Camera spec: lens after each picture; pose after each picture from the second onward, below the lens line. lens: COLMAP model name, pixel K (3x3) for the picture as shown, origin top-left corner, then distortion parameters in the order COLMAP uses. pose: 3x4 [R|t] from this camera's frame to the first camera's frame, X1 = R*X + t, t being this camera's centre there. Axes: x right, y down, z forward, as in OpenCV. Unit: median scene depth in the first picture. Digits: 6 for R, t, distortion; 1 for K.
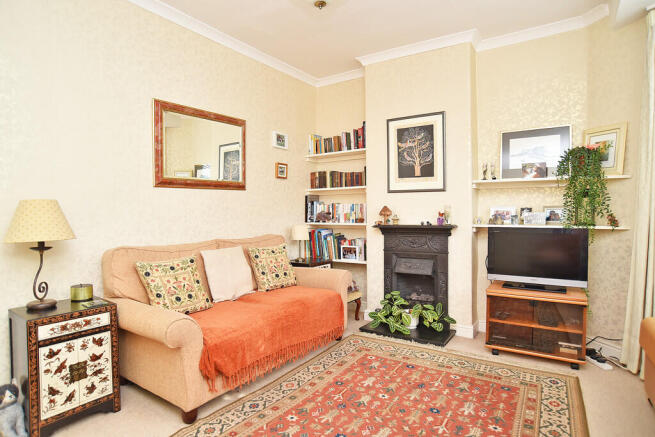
lens RADIAL K [[347.2, 0, 308.6], [0, 347.2, 215.5], [0, 0, 1]] dist [-0.065869, 0.012099]
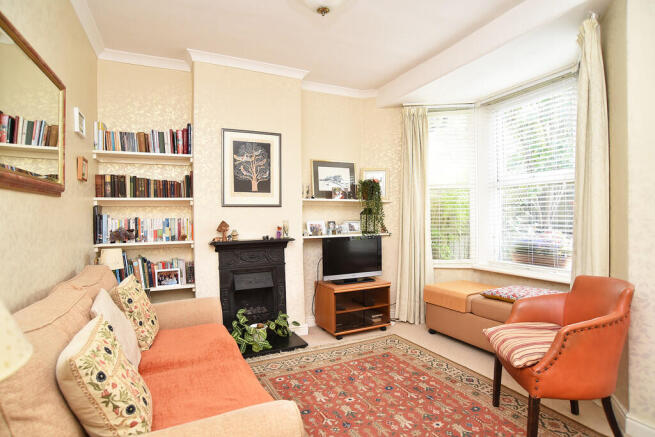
lens RADIAL K [[347.2, 0, 321.8], [0, 347.2, 215.9], [0, 0, 1]] dist [-0.065869, 0.012099]
pose [[0.500155, 0.002094, 0.865933, -0.482552], [0.024167, 0.999574, -0.016375, -0.021031], [-0.865598, 0.029117, 0.499892, 0.332629]]
